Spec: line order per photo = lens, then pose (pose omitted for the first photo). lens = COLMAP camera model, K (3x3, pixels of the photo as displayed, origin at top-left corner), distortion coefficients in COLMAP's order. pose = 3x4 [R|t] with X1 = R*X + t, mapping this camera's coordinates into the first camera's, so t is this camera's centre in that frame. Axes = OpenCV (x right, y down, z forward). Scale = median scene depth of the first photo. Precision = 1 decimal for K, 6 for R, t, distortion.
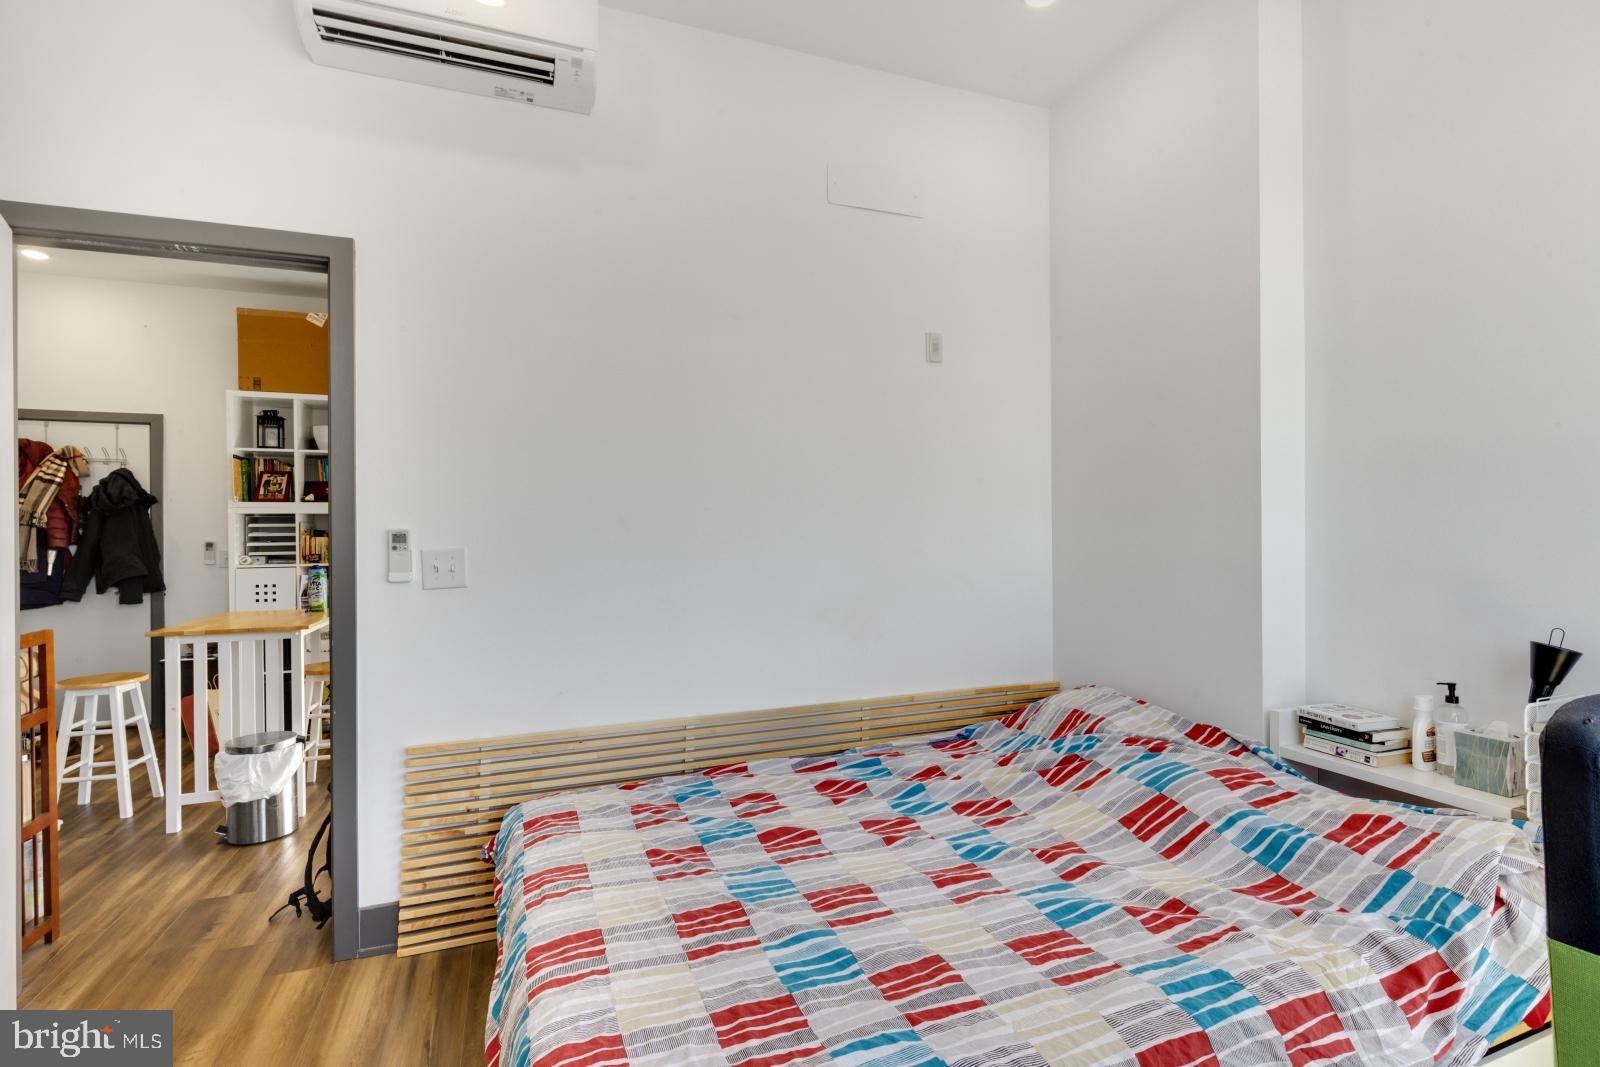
lens RADIAL K [[730.5, 0, 800.0], [0, 730.5, 533.5], [0, 0, 1]] dist [-0.010478, 0.000041]
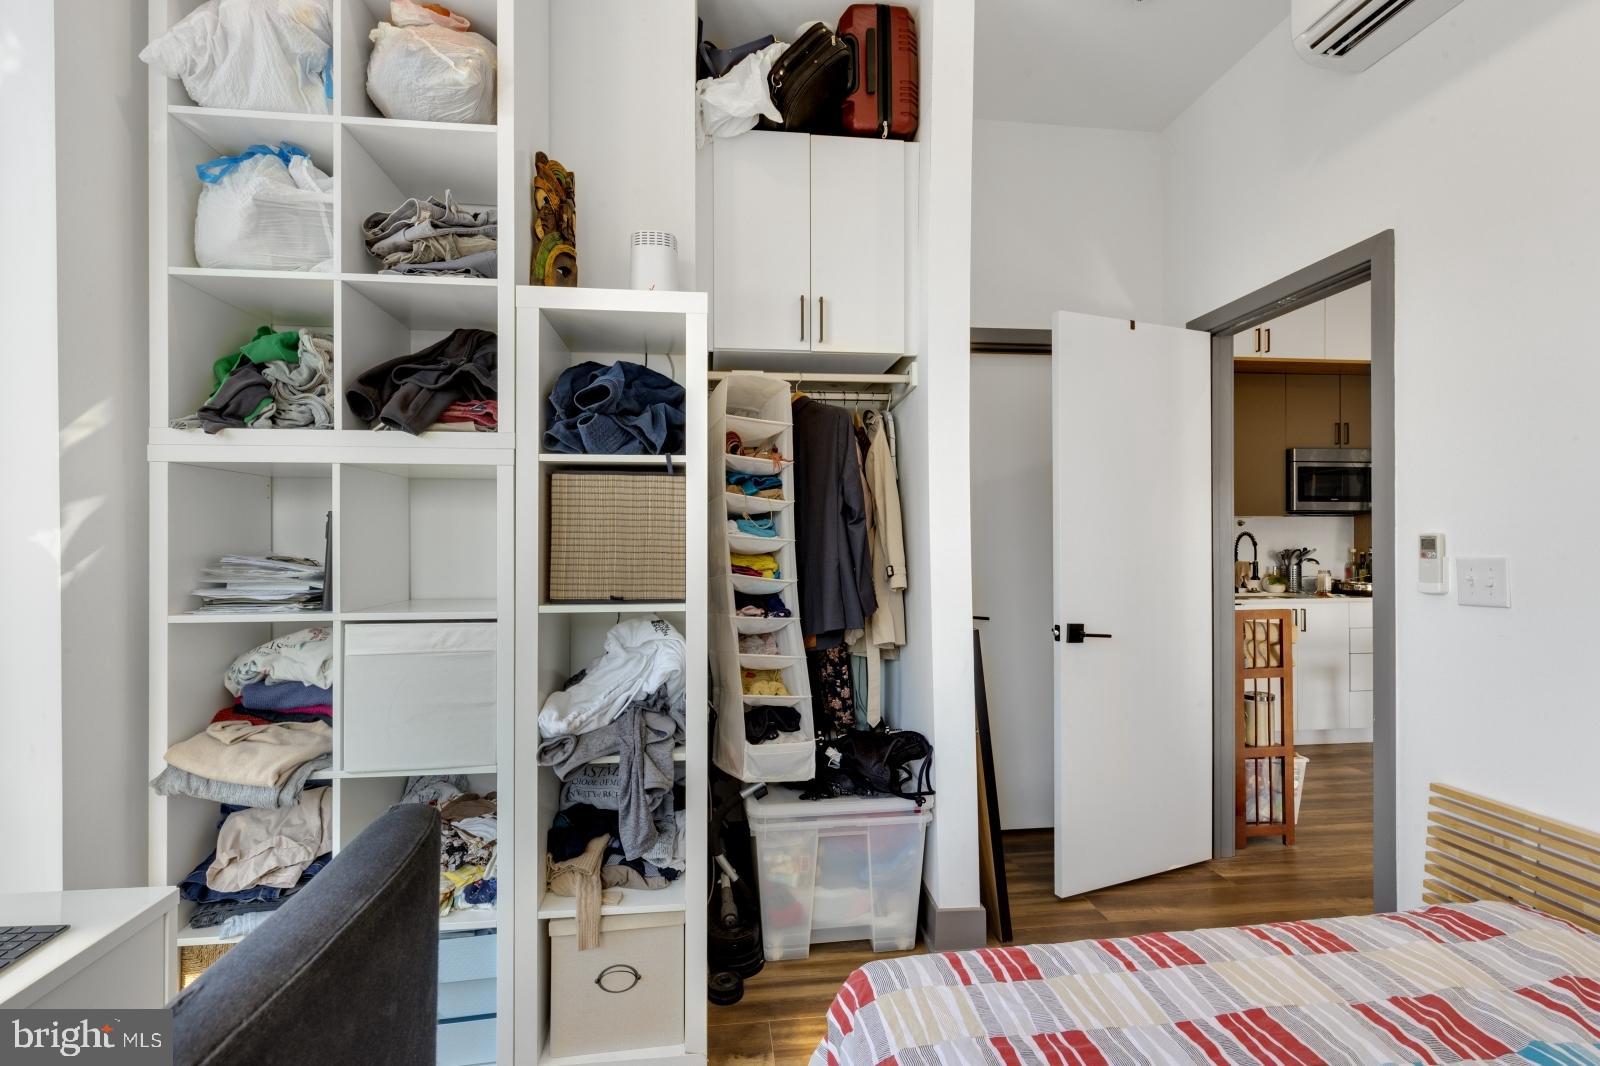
lens RADIAL K [[759.3, 0, 800.0], [0, 759.3, 533.0], [0, 0, 1]] dist [0.000007, -0.000069]
pose [[-0.243947, 0.000283, -0.969788, 0.251320], [0.003766, 0.999993, -0.000655, -0.004220], [0.969781, -0.003812, -0.243947, 0.228629]]
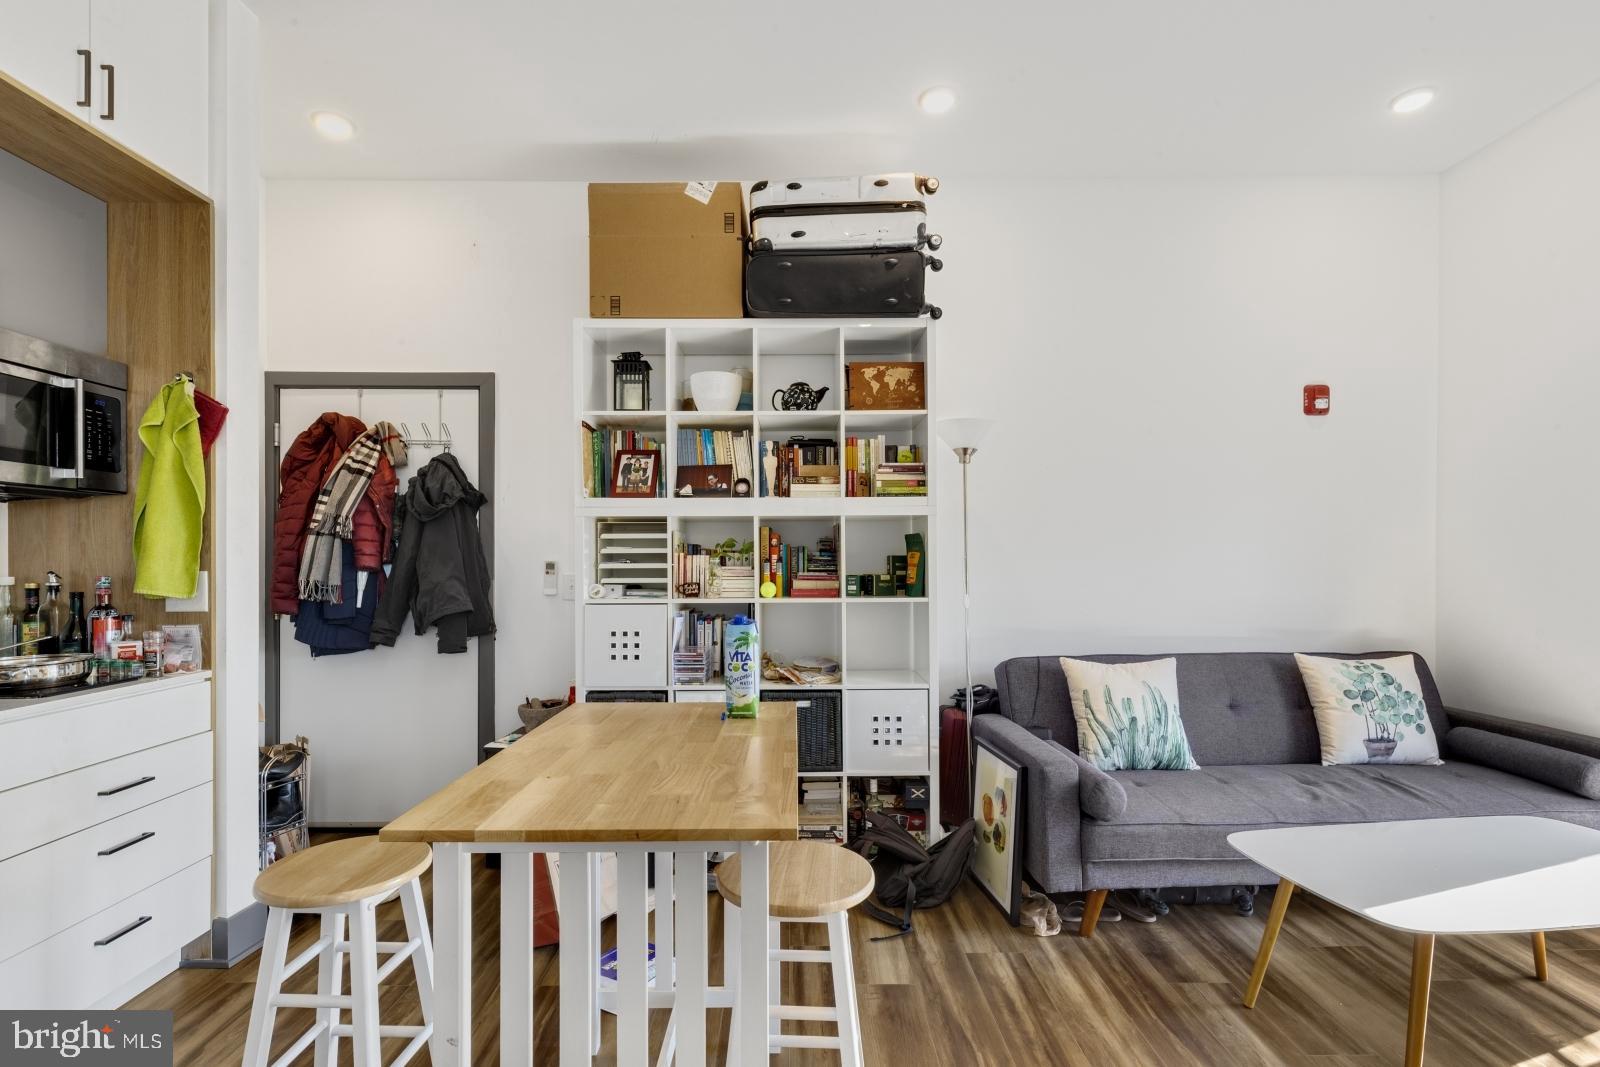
lens RADIAL K [[729.3, 0, 797.6], [0, 729.3, 559.3], [0, 0, 1]] dist [0.003752, -0.000312]
pose [[0.934666, 0.008554, -0.355425, -0.383311], [-0.007239, 0.999961, 0.005031, 0.004797], [0.355454, -0.002130, 0.934691, 0.478607]]
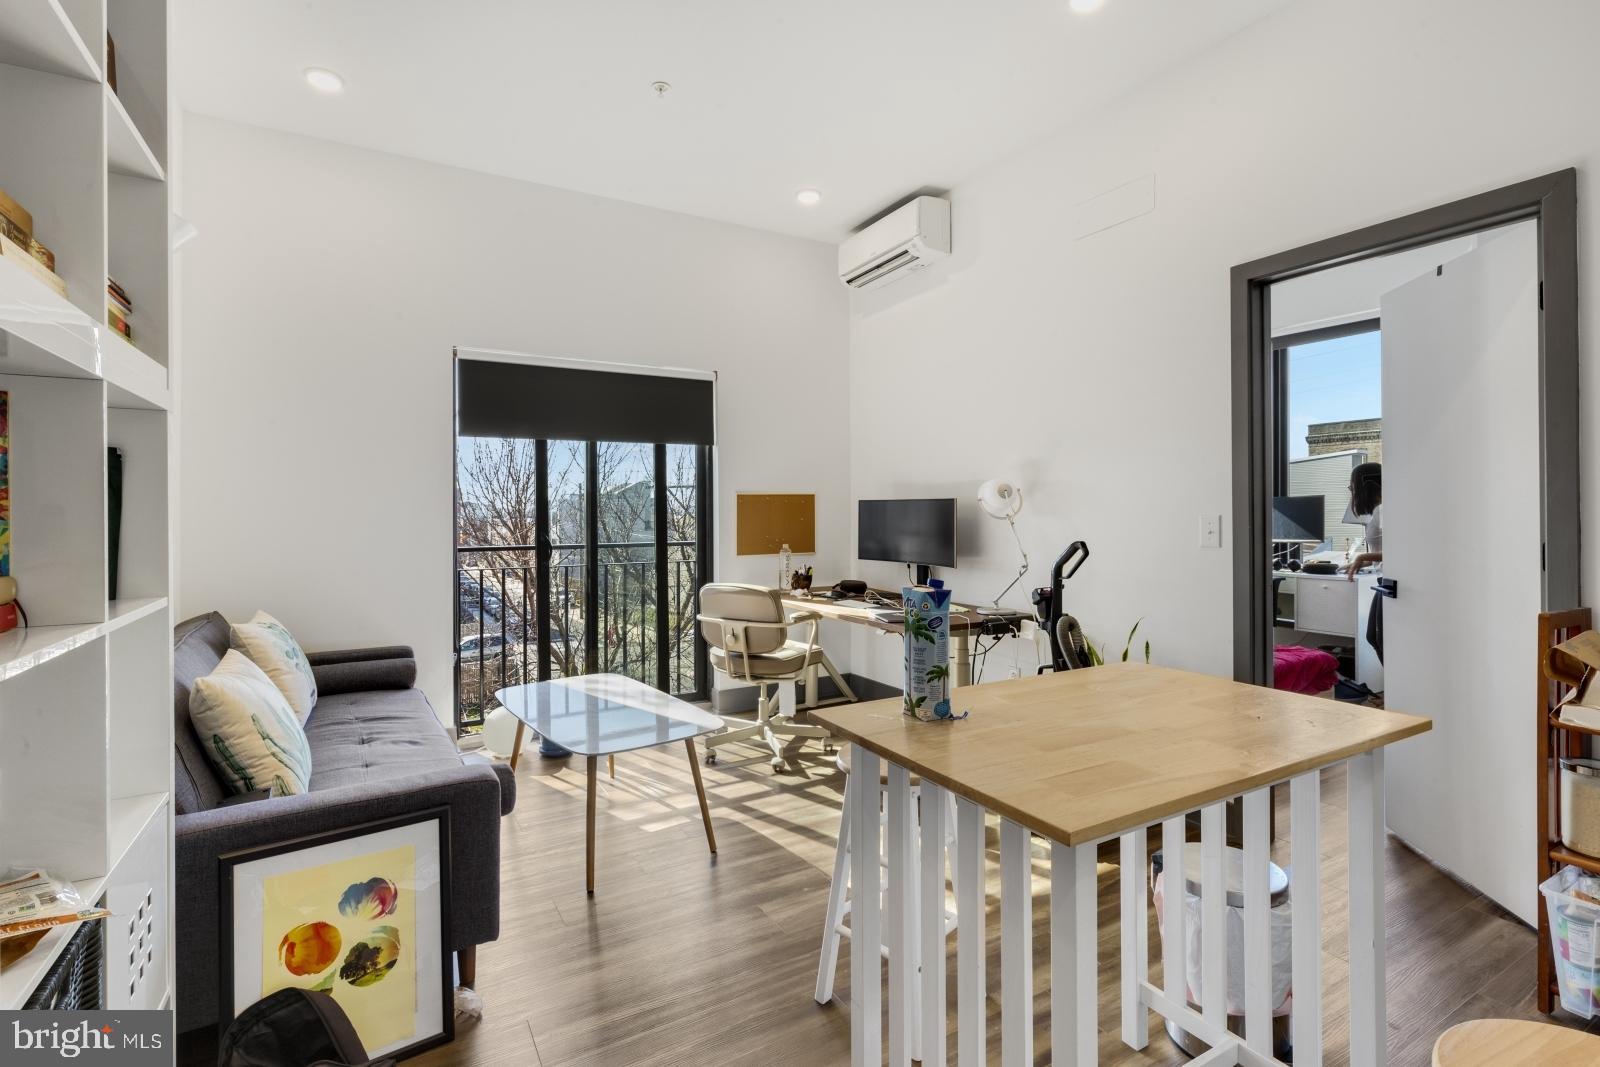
lens RADIAL K [[737.3, 0, 793.0], [0, 737.3, 514.1], [0, 0, 1]] dist [-0.001483, -0.000349]
pose [[-0.140811, 0.008524, 0.990000, -0.816476], [0.007956, 0.999940, -0.007478, 0.012909], [-0.990004, 0.006823, -0.140871, 0.907870]]
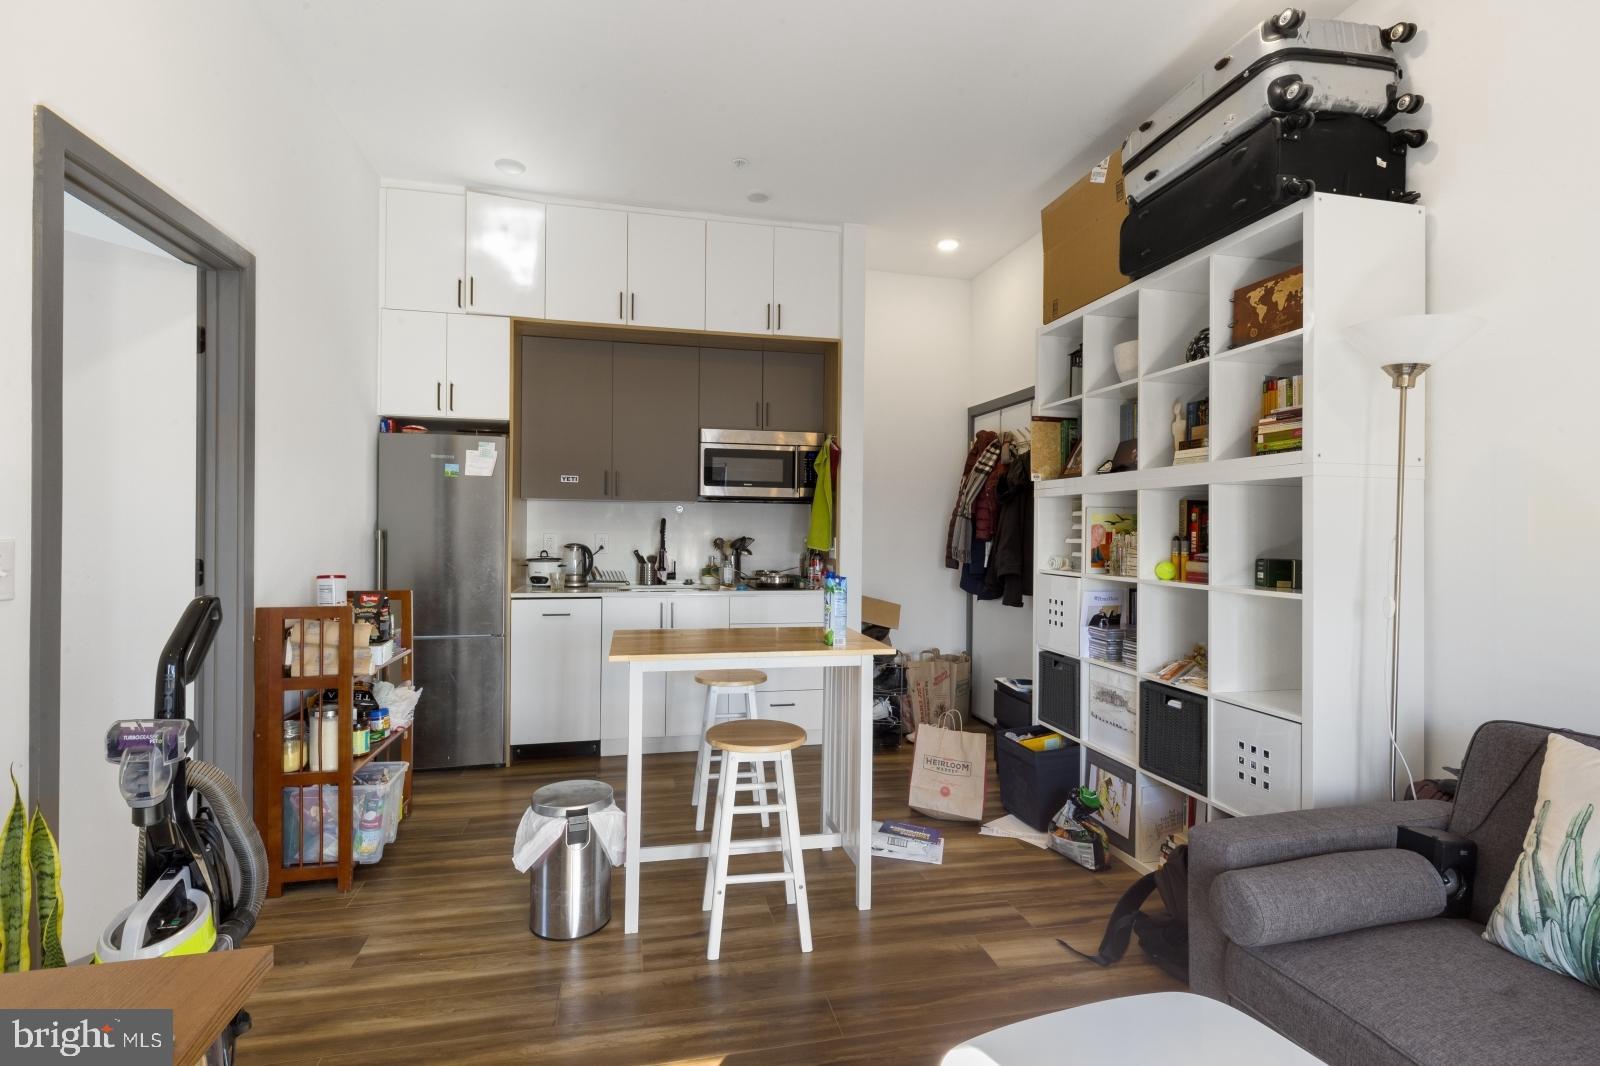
lens RADIAL K [[743.3, 0, 794.5], [0, 743.3, 524.2], [0, 0, 1]] dist [-0.000344, -0.000409]
pose [[-0.150907, 0.001094, -0.988547, -0.007317], [-0.007778, 0.999967, 0.002294, -0.000697], [0.988517, 0.008036, -0.150894, 0.871046]]
